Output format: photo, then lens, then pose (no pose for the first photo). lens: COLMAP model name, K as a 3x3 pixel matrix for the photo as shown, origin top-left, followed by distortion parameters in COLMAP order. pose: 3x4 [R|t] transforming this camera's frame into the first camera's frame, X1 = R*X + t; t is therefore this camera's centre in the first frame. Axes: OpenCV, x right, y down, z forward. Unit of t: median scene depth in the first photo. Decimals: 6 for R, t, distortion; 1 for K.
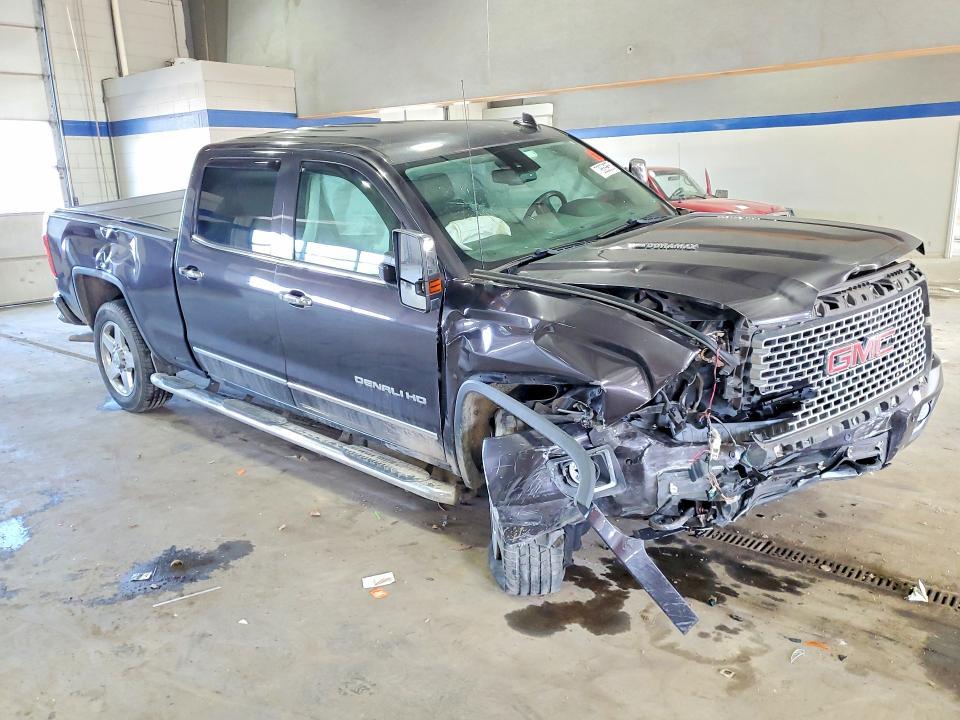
lens RADIAL K [[767.7, 0, 480.0], [0, 767.7, 360.0], [0, 0, 1]] dist [-0.013444, -0.006818]
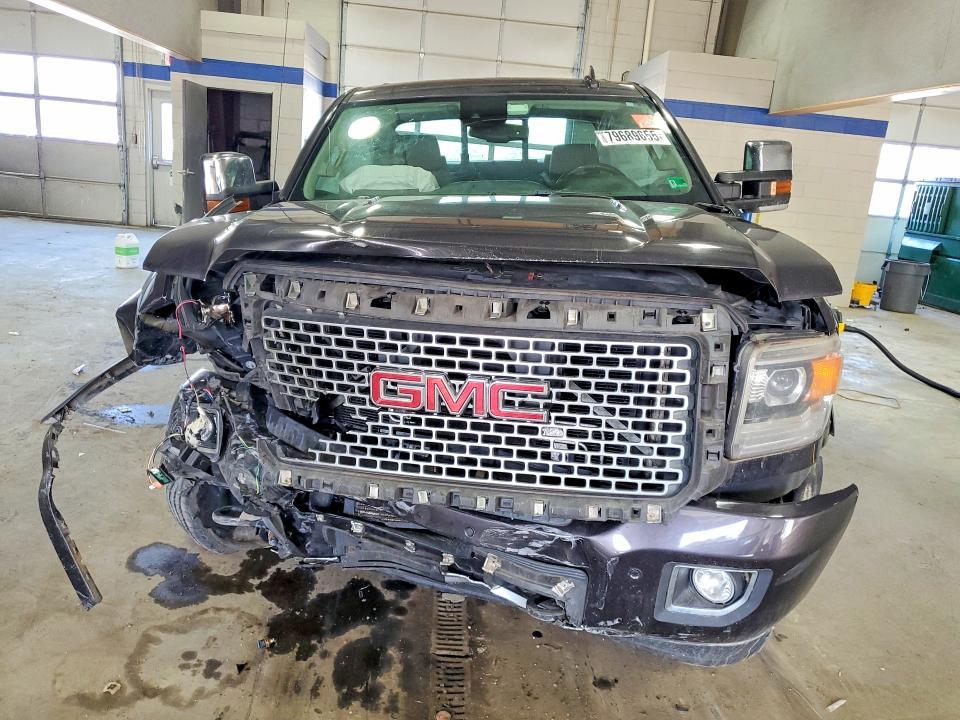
lens RADIAL K [[743.3, 0, 488.5], [0, 743.3, 361.1], [0, 0, 1]] dist [0.008003, 0.005928]
pose [[0.659056, 0.268013, -0.702719, 0.265415], [-0.271744, 0.956087, 0.109787, -0.035317], [0.701285, 0.118604, 0.702946, 0.162024]]
